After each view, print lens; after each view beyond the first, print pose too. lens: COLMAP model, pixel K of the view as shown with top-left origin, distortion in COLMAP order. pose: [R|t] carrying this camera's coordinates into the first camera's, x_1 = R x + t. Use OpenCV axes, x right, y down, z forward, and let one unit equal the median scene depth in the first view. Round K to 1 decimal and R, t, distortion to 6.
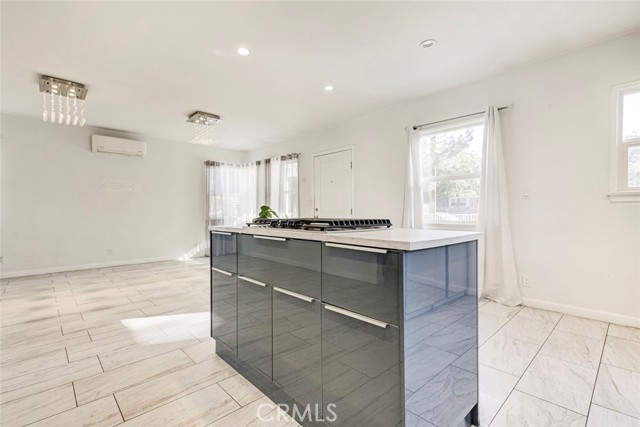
lens RADIAL K [[299.9, 0, 321.3], [0, 299.9, 217.0], [0, 0, 1]] dist [0.013560, -0.000172]
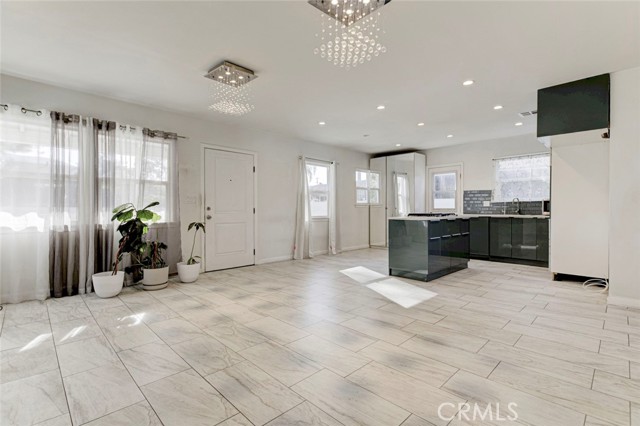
lens RADIAL K [[299.9, 0, 325.7], [0, 299.9, 209.4], [0, 0, 1]] dist [0.013560, -0.000172]
pose [[-0.038929, 0.002370, 0.999239, -0.903577], [0.018198, 0.999833, -0.001662, -0.014399], [-0.999076, 0.018120, -0.038965, 0.681538]]
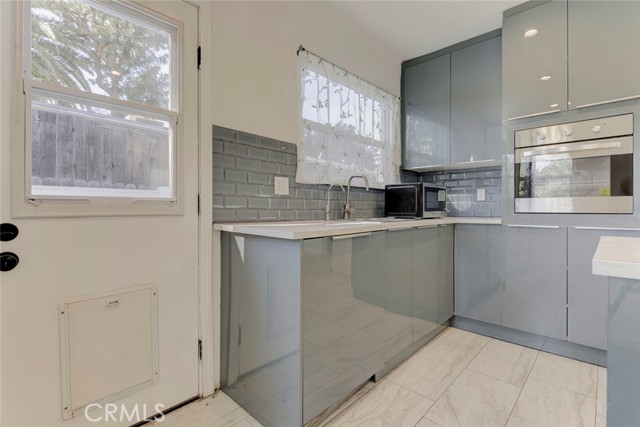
lens RADIAL K [[299.9, 0, 315.9], [0, 299.9, 208.4], [0, 0, 1]] dist [0.013560, -0.000172]
pose [[-0.999185, 0.006104, -0.039899, 0.236962], [0.005284, 0.999773, 0.020634, -0.008120], [0.040016, 0.020406, -0.998991, 0.360482]]
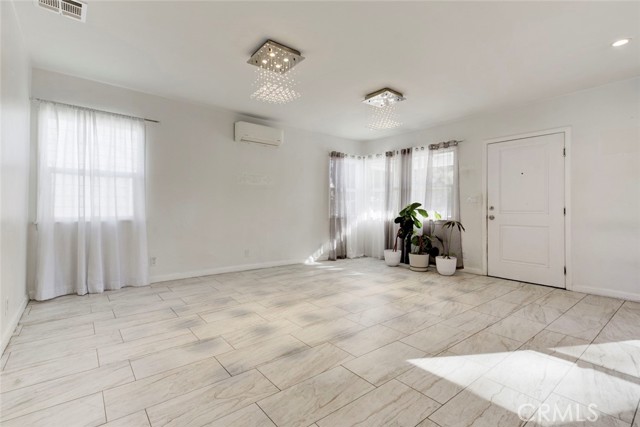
lens RADIAL K [[299.9, 0, 312.1], [0, 299.9, 209.9], [0, 0, 1]] dist [0.013560, -0.000172]
pose [[0.995855, 0.012698, -0.090065, -0.424441], [-0.014095, 0.999790, -0.014893, -0.000966], [0.089857, 0.016101, 0.995825, 0.133719]]
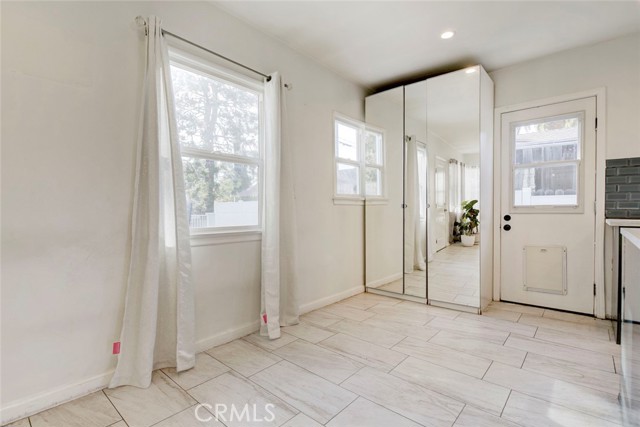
lens RADIAL K [[299.9, 0, 319.7], [0, 299.9, 219.8], [0, 0, 1]] dist [0.013560, -0.000172]
pose [[-0.097820, -0.021255, 0.994977, -0.124993], [0.021820, 0.999486, 0.023496, -0.008009], [-0.994965, 0.024009, -0.097306, 0.578407]]
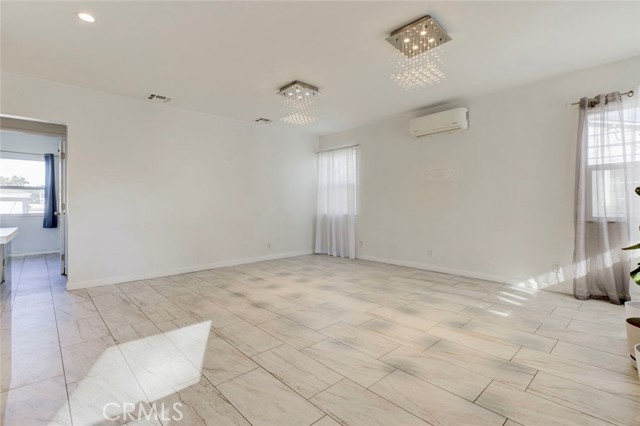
lens RADIAL K [[299.9, 0, 319.9], [0, 299.9, 209.4], [0, 0, 1]] dist [0.013560, -0.000172]
pose [[-0.009831, 0.016469, -0.999816, 0.140257], [-0.012000, 0.999790, 0.016587, -0.015722], [0.999880, 0.012161, -0.009632, 0.689936]]
